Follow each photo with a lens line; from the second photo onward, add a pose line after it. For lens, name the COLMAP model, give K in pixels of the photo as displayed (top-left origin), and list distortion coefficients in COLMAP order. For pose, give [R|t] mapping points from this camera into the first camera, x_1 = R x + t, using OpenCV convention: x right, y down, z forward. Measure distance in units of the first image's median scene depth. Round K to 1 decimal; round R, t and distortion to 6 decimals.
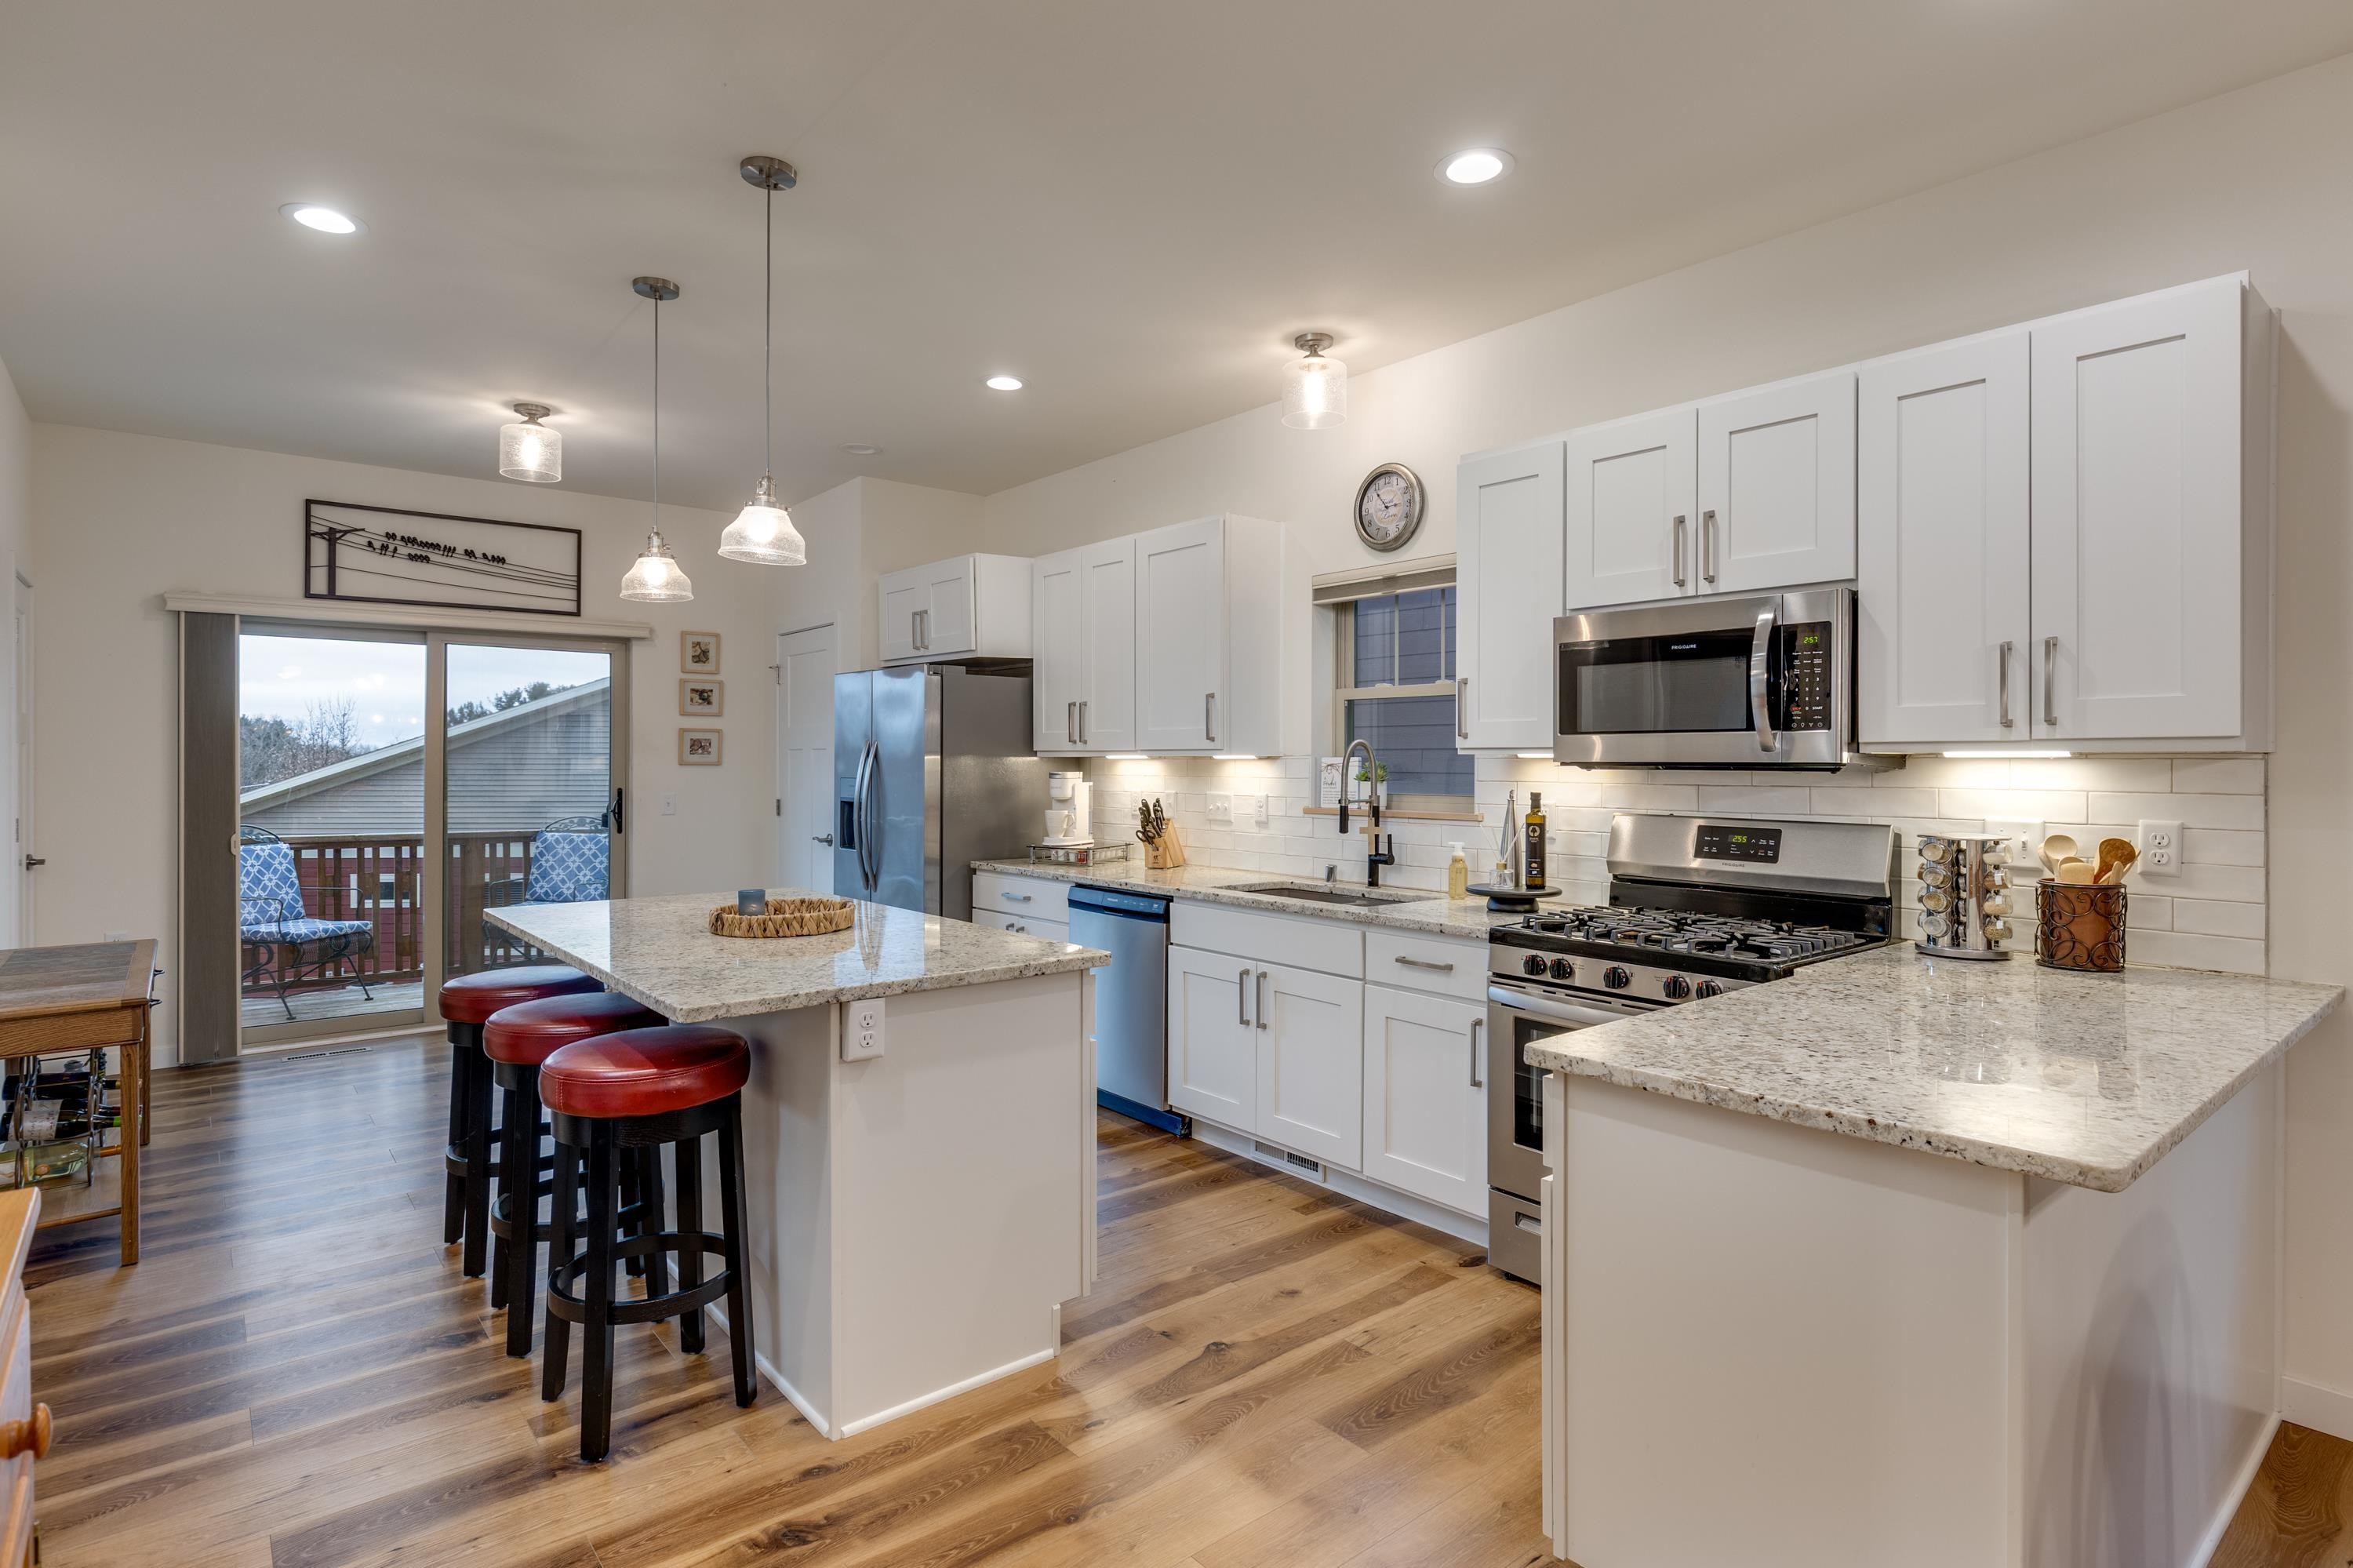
lens RADIAL K [[1184.0, 0, 1187.3], [0, 1184.0, 770.9], [0, 0, 1]] dist [0.001338, 0.000035]
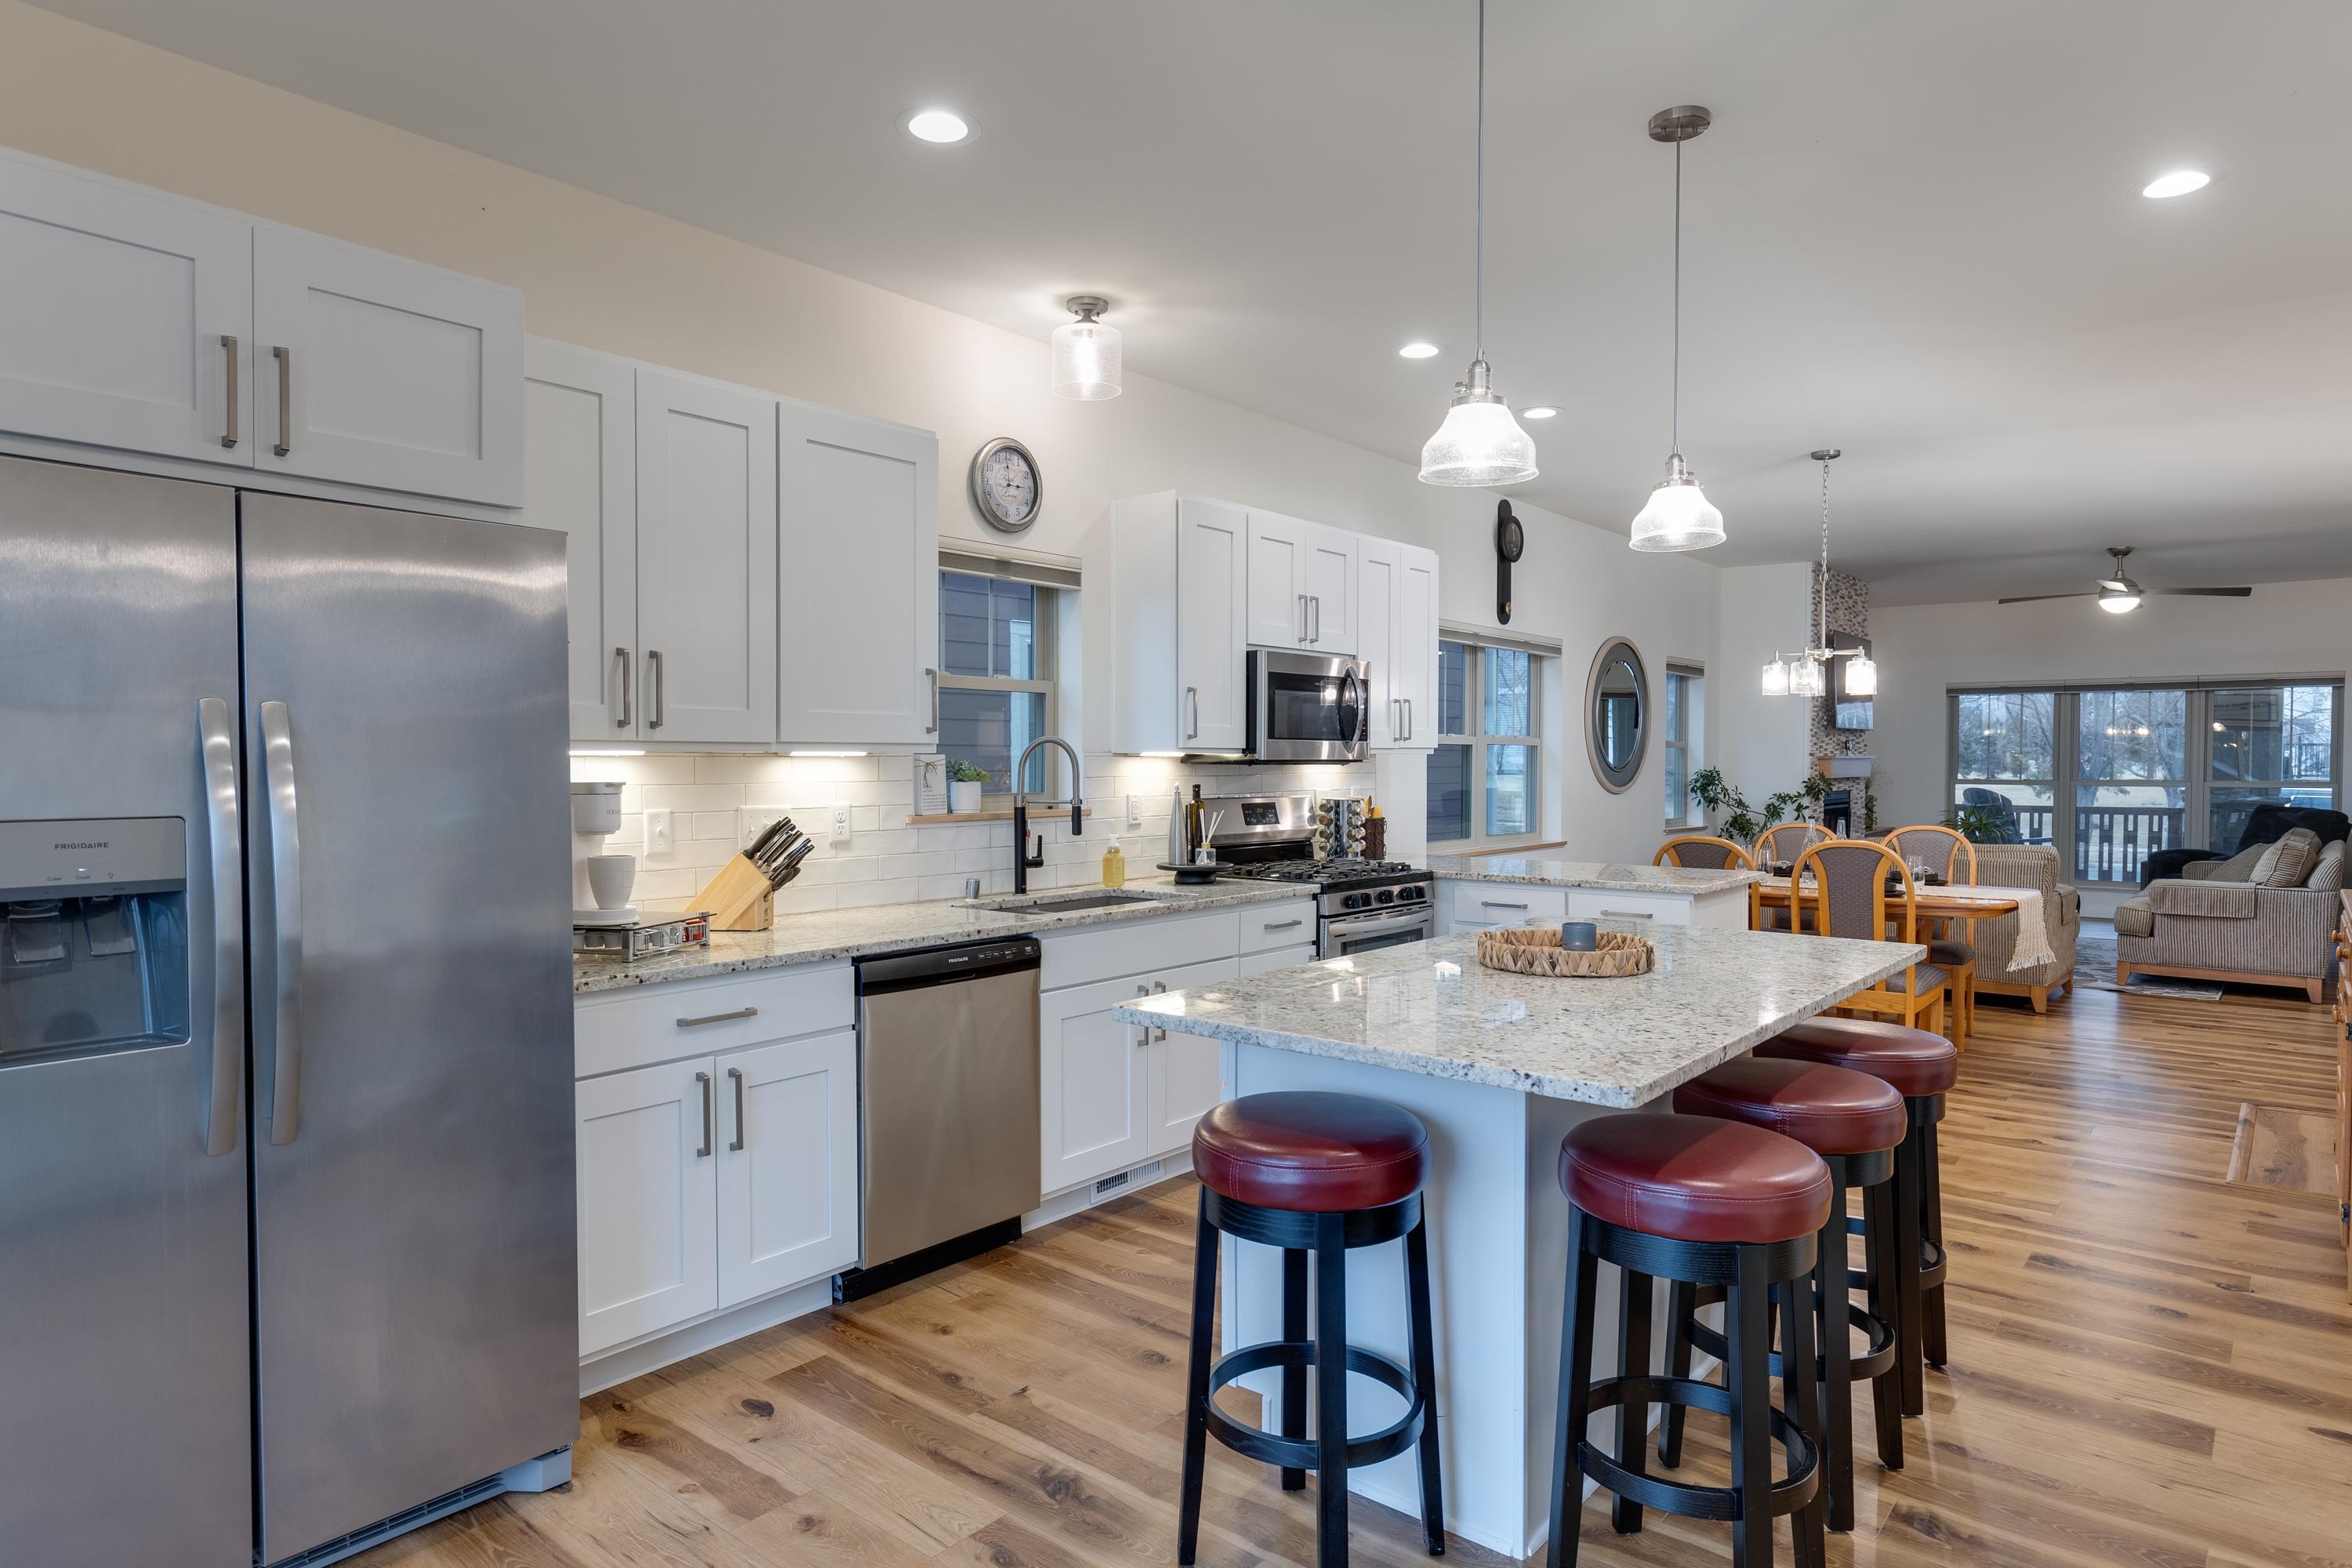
lens RADIAL K [[1361.7, 0, 1160.0], [0, 1361.7, 789.7], [0, 0, 1]] dist [0.001056, -0.000682]
pose [[-0.172995, -0.026276, 0.984572, -0.834822], [0.006397, 0.999593, 0.027800, -0.012221], [-0.984902, 0.011107, -0.172757, 0.982007]]
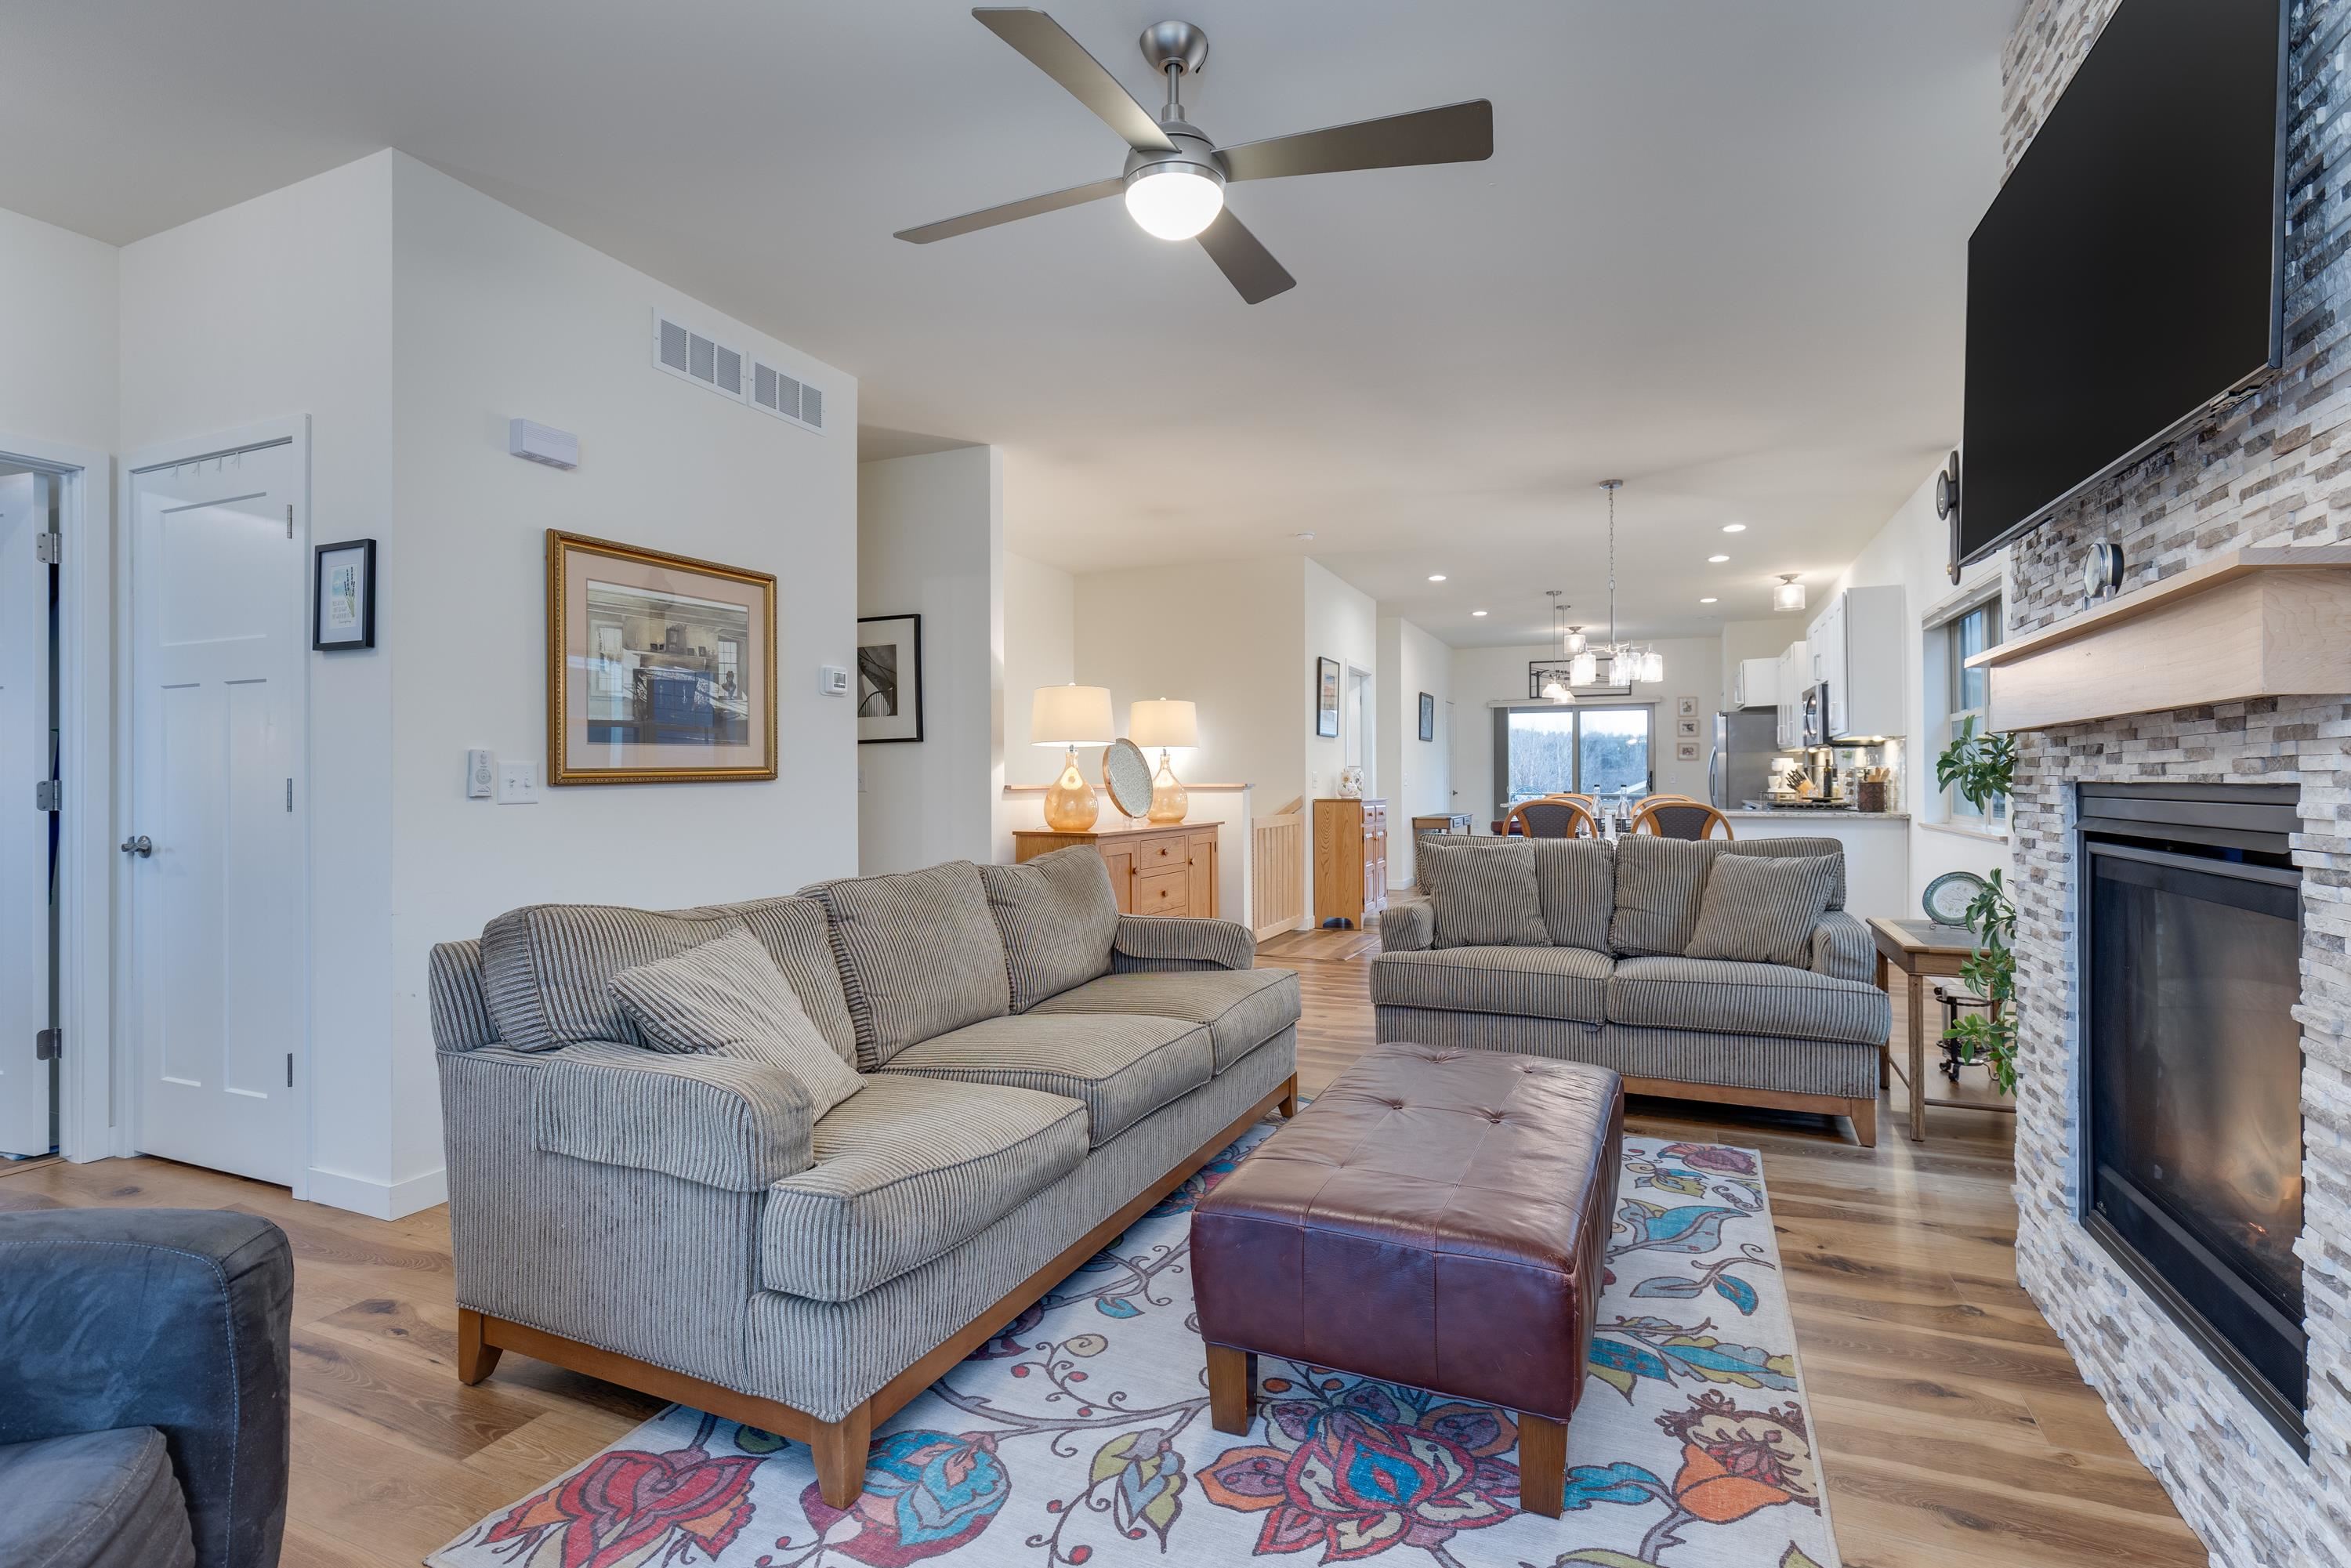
lens RADIAL K [[1114.3, 0, 1201.4], [0, 1114.3, 771.5], [0, 0, 1]] dist [-0.001865, -0.000146]
pose [[0.462795, -0.009606, -0.886413, 1.367516], [-0.002977, 0.999919, -0.012390, 0.060640], [0.886460, 0.008373, 0.462729, -0.976810]]
